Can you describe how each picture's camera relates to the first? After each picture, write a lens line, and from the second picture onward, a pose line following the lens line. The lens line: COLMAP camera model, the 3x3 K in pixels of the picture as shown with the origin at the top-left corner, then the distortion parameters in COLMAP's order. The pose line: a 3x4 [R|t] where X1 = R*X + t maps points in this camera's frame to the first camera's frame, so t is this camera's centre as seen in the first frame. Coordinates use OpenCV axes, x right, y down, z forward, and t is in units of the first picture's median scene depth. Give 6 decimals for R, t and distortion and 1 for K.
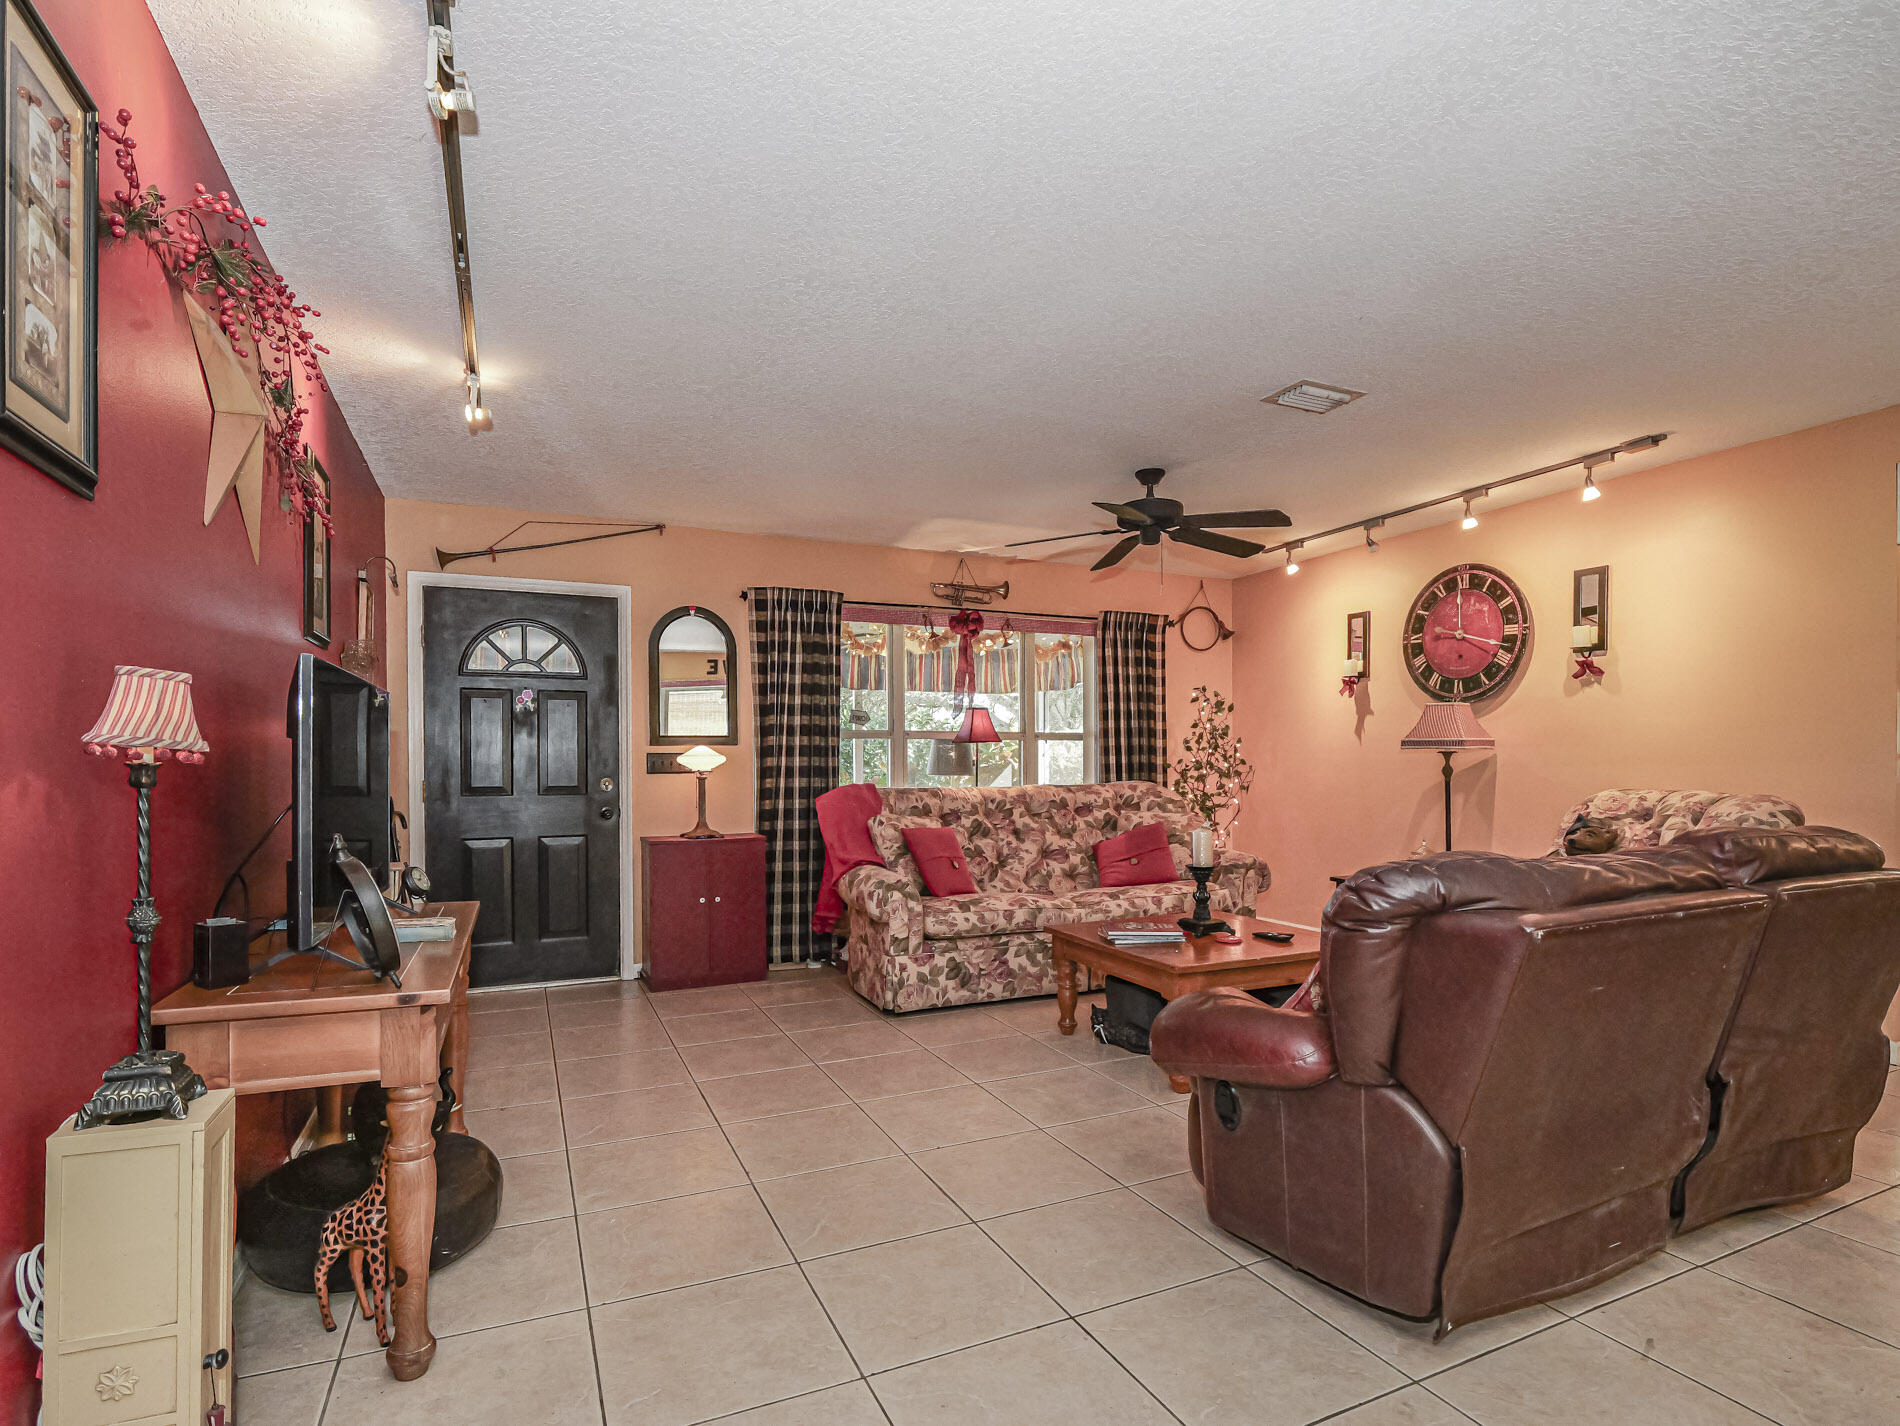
lens RADIAL K [[916.4, 0, 947.0], [0, 916.4, 778.4], [0, 0, 1]] dist [-0.016666, 0.001431]
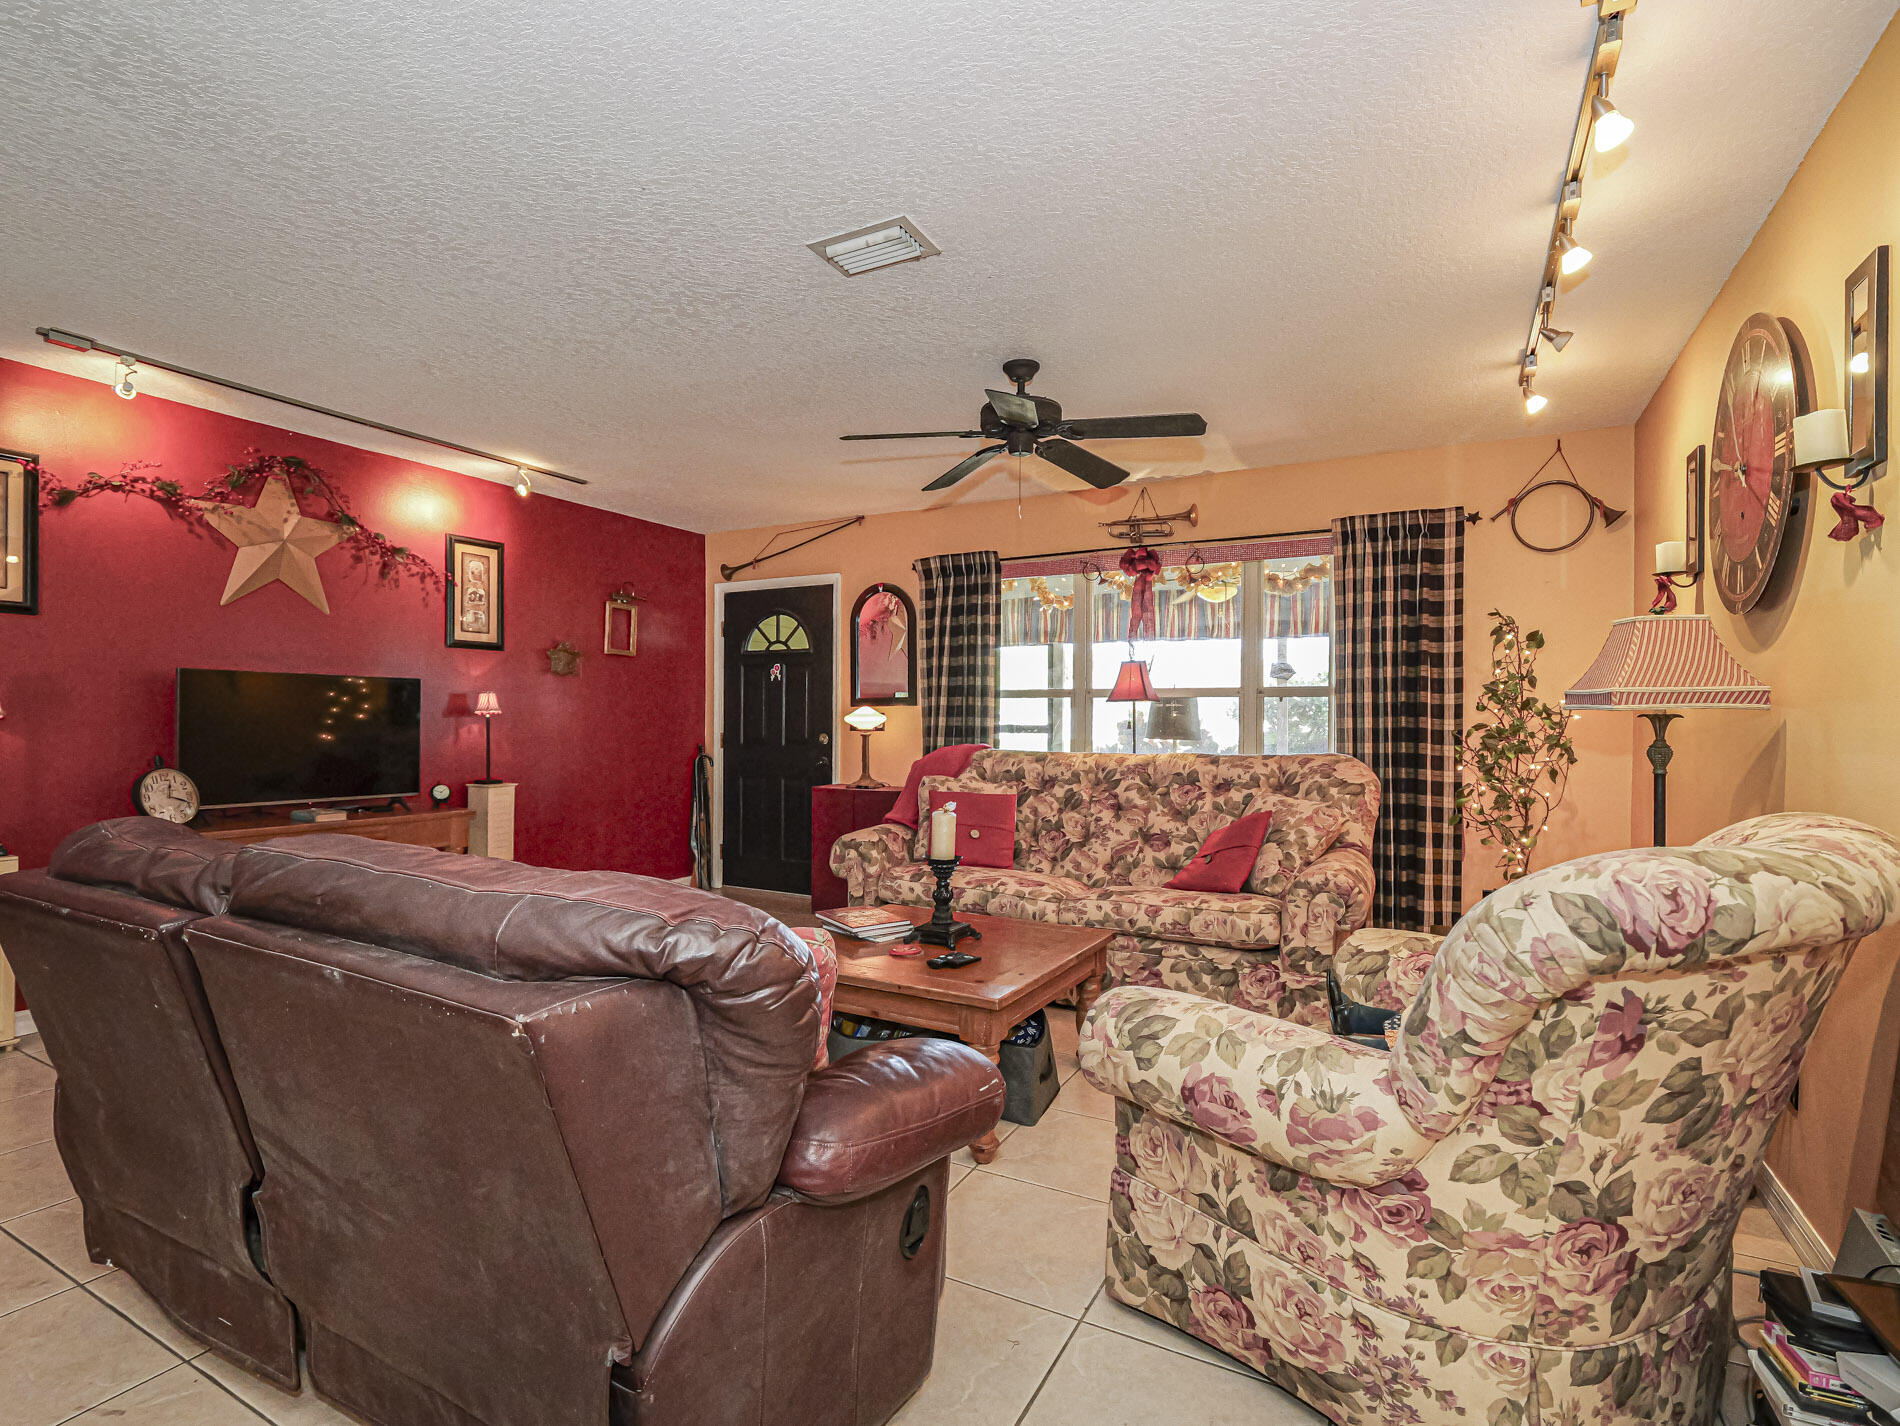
lens RADIAL K [[916.4, 0, 962.5], [0, 916.4, 723.1], [0, 0, 1]] dist [-0.016666, 0.001431]
pose [[0.610737, 0.011514, -0.791750, 0.649613], [-0.020243, 0.999795, -0.001076, -0.015435], [0.791575, 0.016684, 0.610844, 0.370889]]
